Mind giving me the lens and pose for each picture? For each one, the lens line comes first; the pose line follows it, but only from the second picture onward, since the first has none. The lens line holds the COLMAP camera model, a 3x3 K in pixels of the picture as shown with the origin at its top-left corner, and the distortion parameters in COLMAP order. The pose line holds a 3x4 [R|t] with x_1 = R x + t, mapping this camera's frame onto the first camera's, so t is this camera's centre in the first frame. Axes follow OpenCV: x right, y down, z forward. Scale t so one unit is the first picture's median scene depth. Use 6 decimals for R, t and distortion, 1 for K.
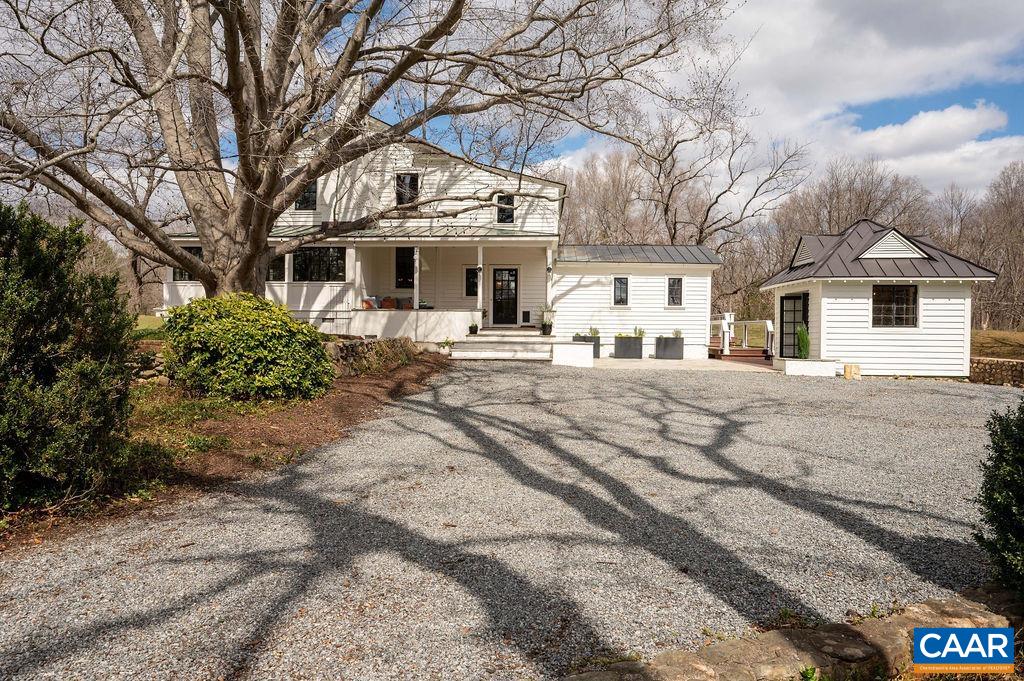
lens RADIAL K [[678.7, 0, 511.5], [0, 678.7, 339.6], [0, 0, 1]] dist [0.002003, 0.000012]
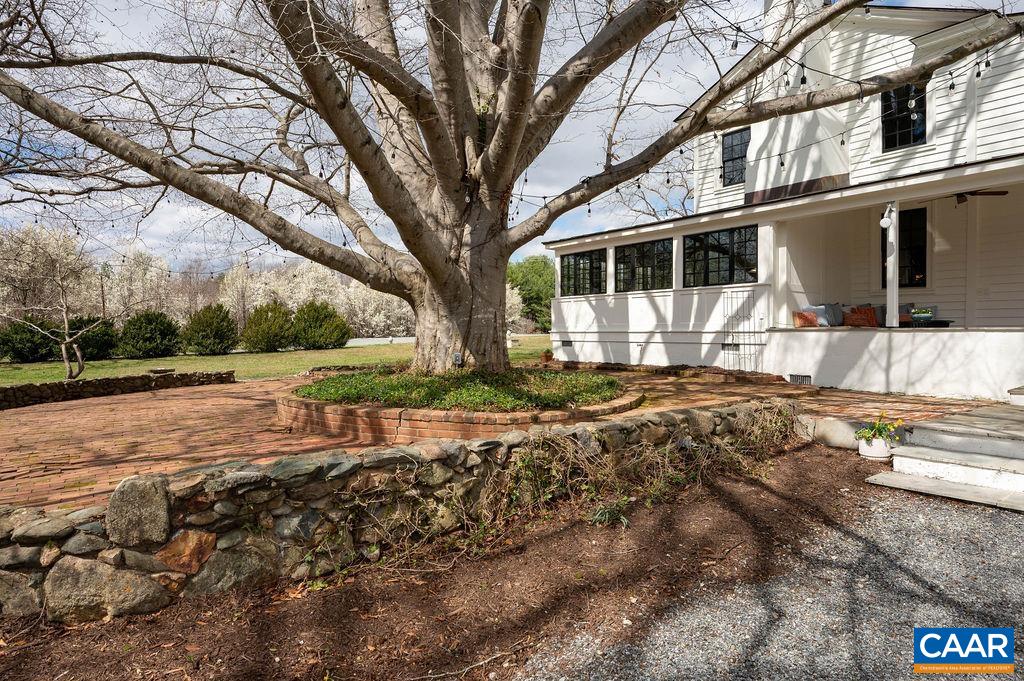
lens RADIAL K [[598.9, 0, 512.4], [0, 598.9, 335.0], [0, 0, 1]] dist [0.000389, -0.000334]
pose [[0.627071, -0.002400, -0.778958, 0.028747], [-0.003598, 0.999976, -0.005977, -0.035962], [0.778953, 0.006551, 0.627048, 0.508509]]
